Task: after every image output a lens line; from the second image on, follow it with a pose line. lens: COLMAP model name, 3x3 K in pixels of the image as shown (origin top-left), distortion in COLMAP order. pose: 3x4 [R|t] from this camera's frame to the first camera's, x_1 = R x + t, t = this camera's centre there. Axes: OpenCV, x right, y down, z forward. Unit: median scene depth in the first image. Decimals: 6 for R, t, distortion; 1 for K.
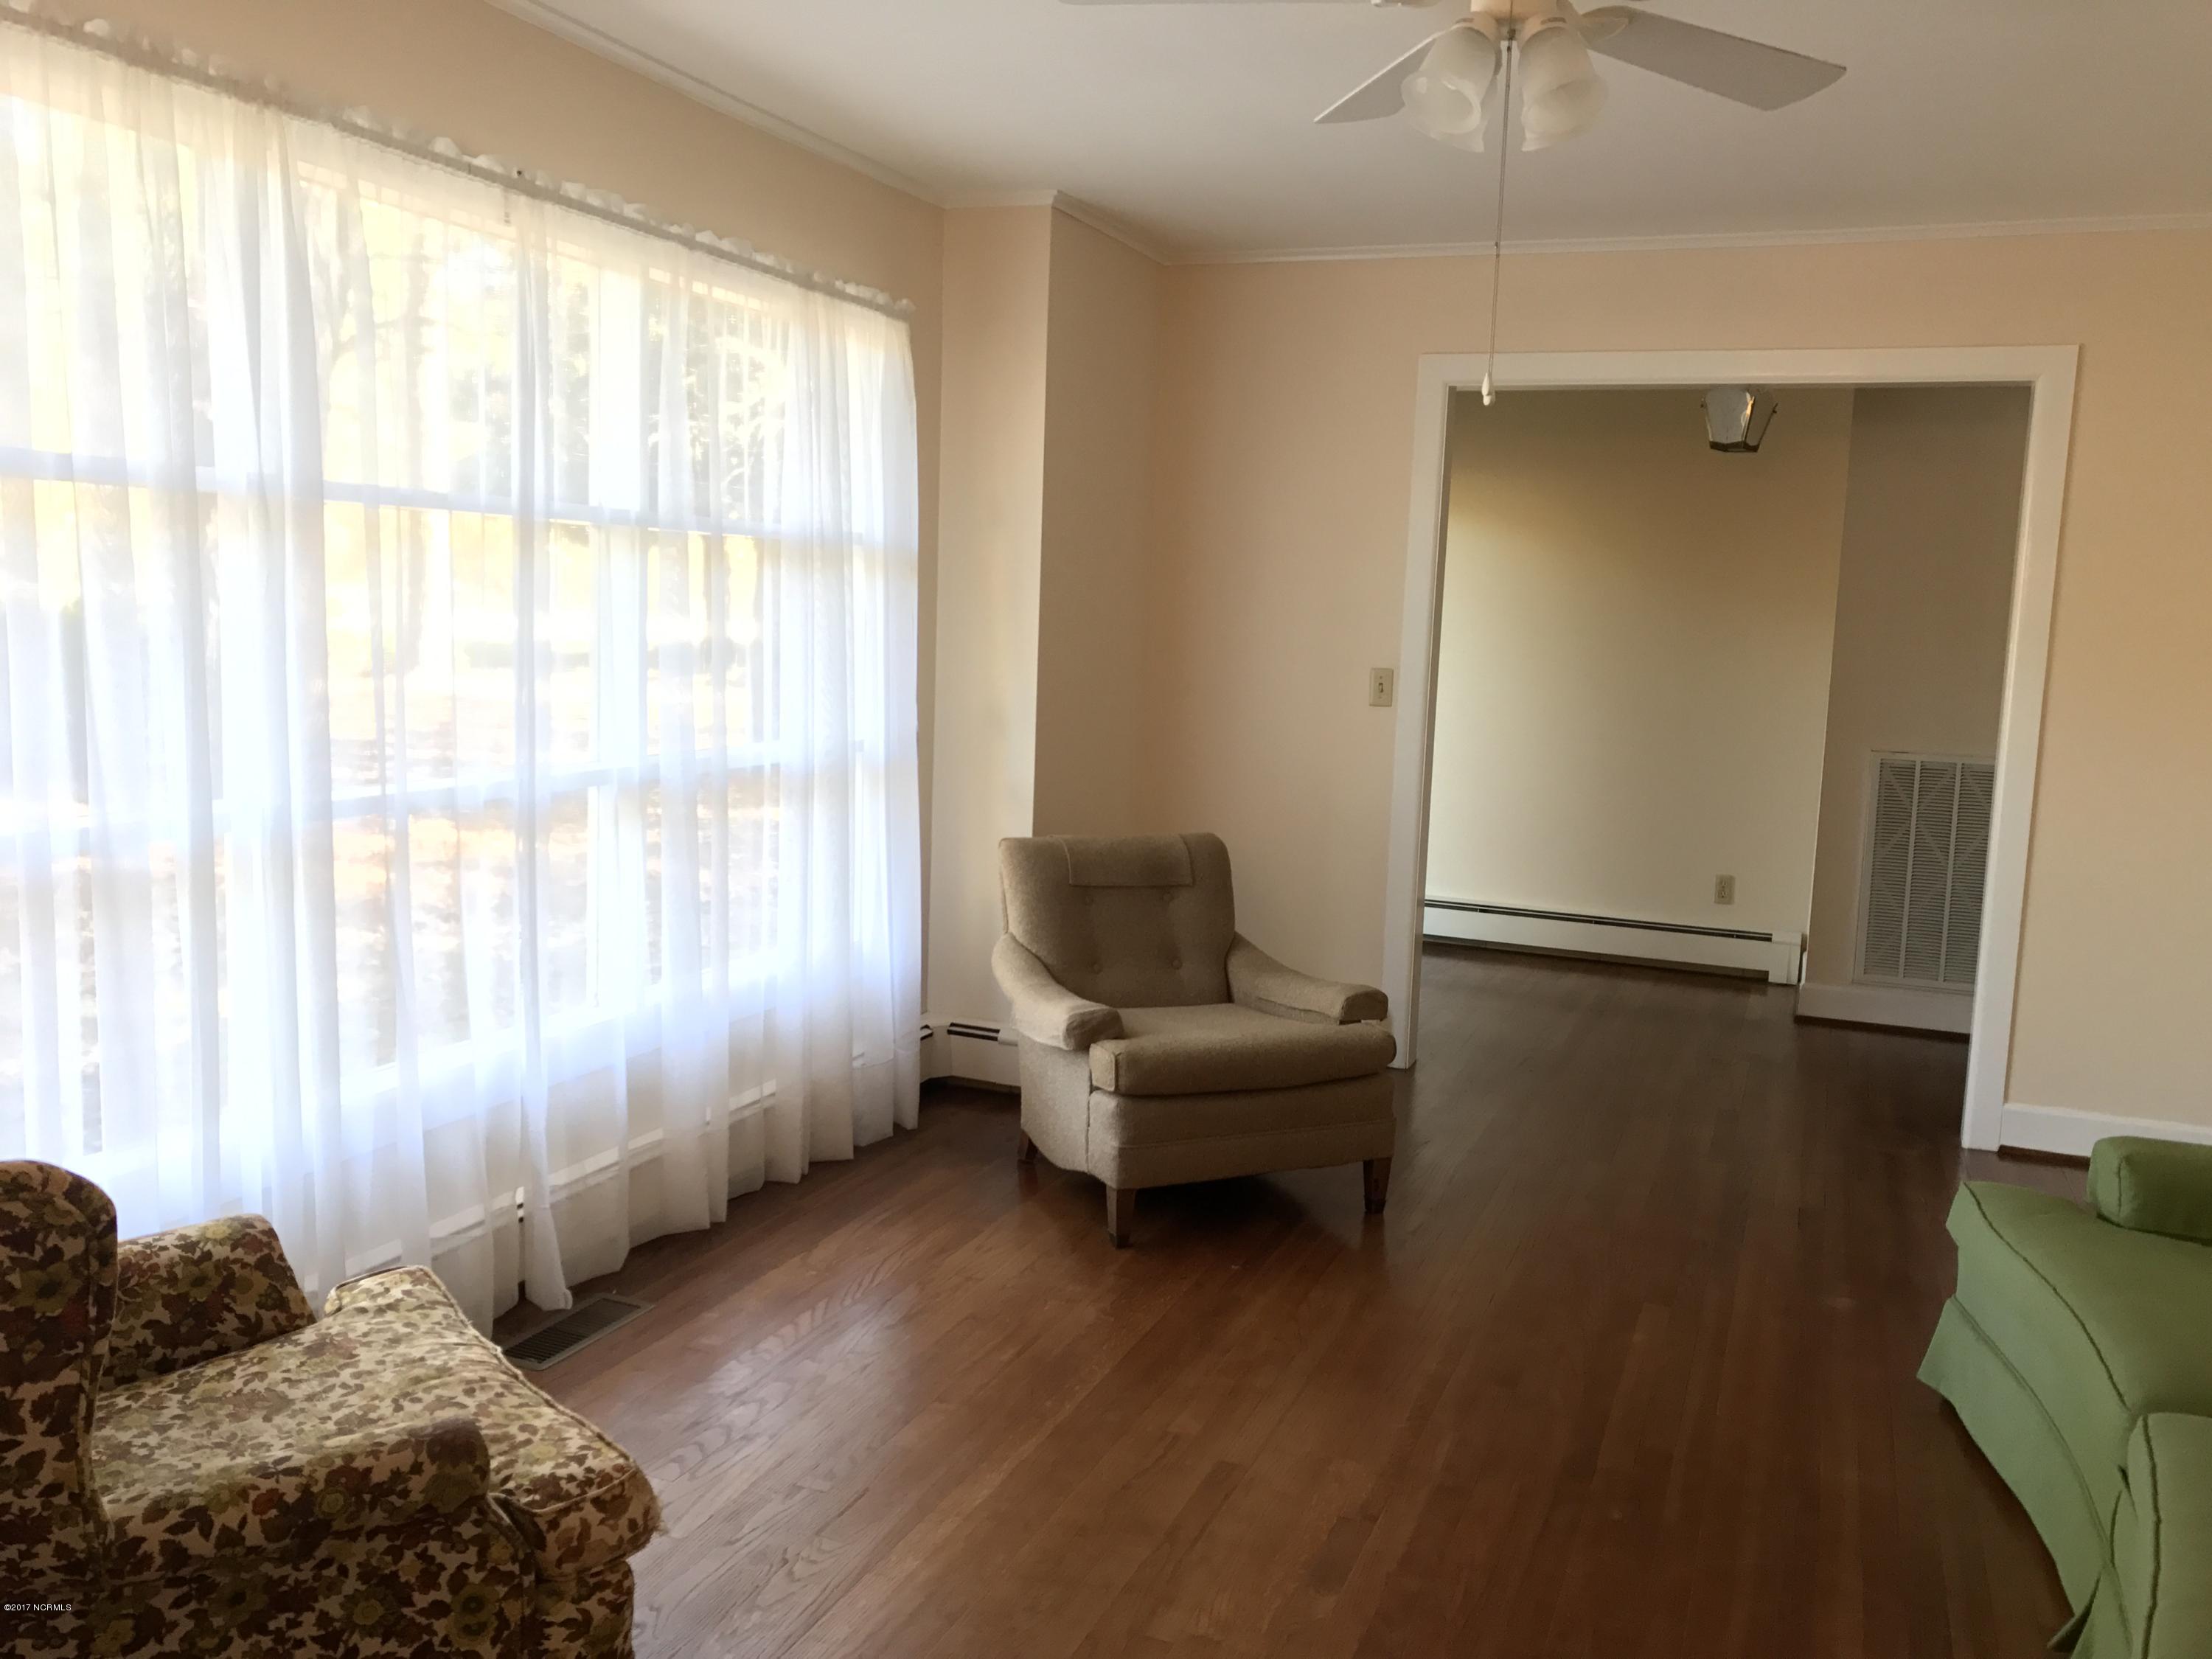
lens RADIAL K [[1827.0, 0, 1106.0], [0, 1827.0, 829.5], [0, 0, 1]] dist [0.082703, -0.136807]
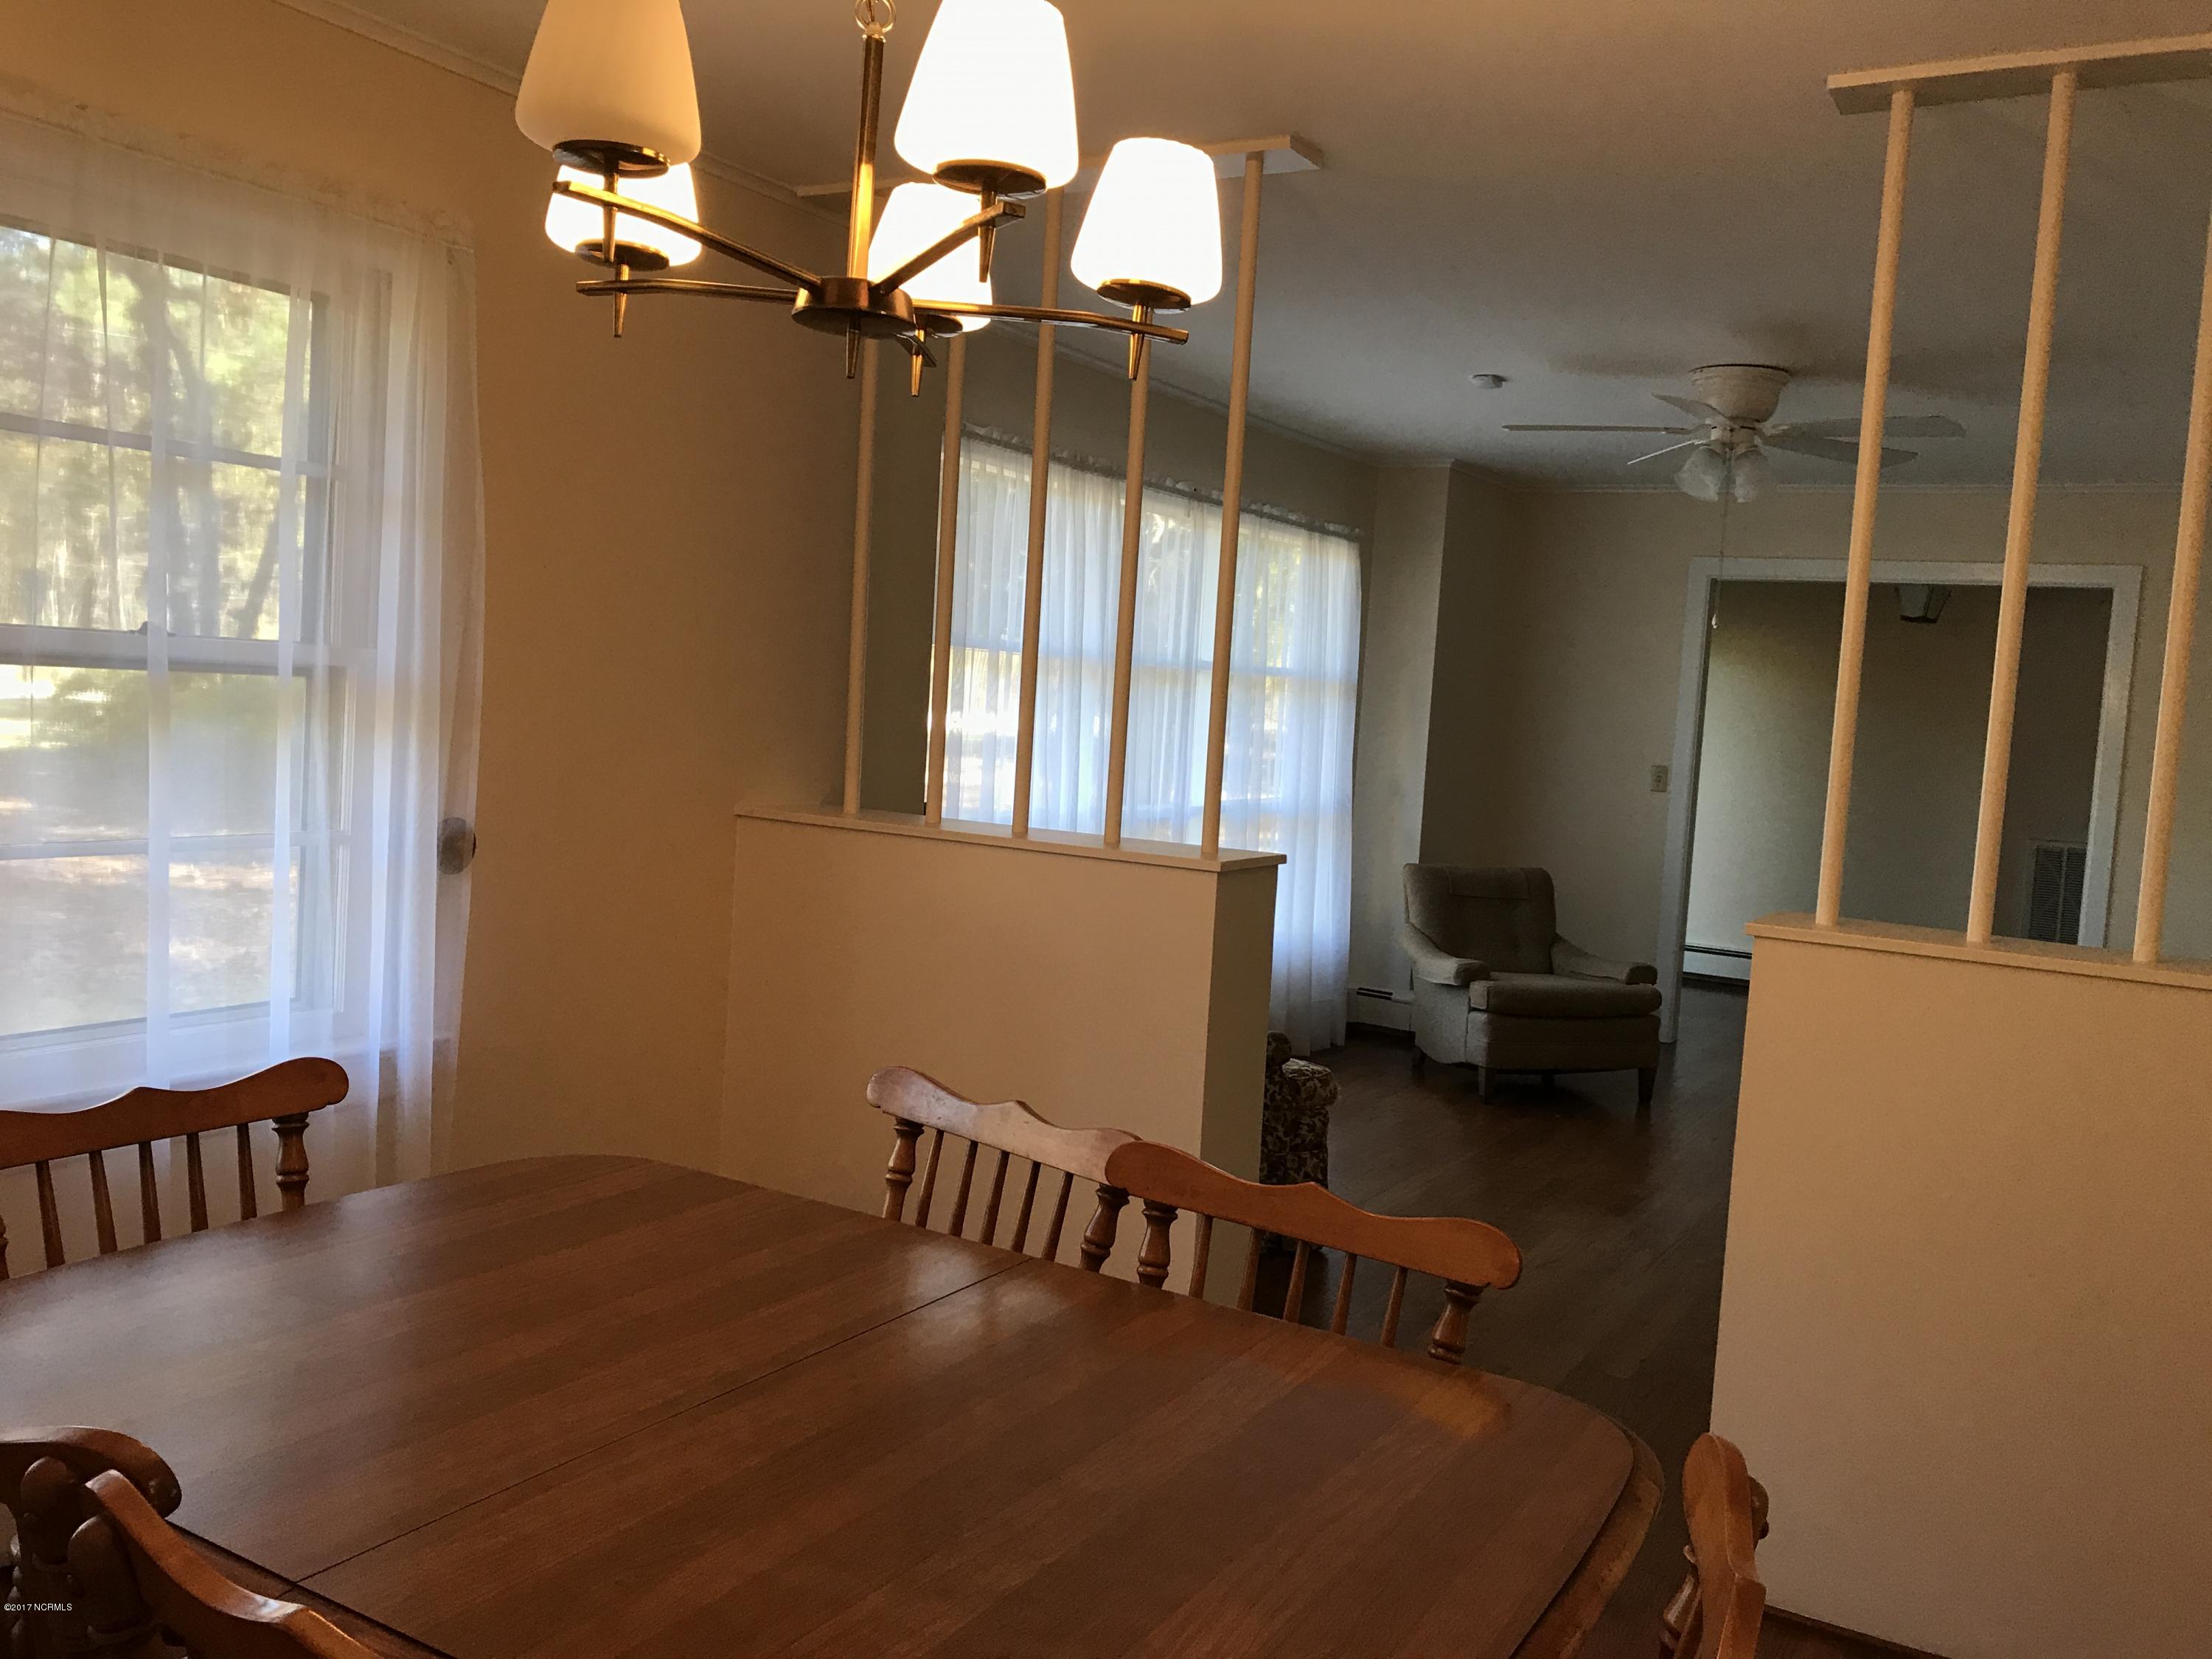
lens RADIAL K [[1827.0, 0, 1106.0], [0, 1827.0, 829.5], [0, 0, 1]] dist [0.082703, -0.136807]
pose [[0.989031, 0.032650, -0.144053, -0.094869], [-0.040558, 0.997807, -0.052303, 0.074684], [0.142030, 0.057571, 0.988187, -0.661260]]
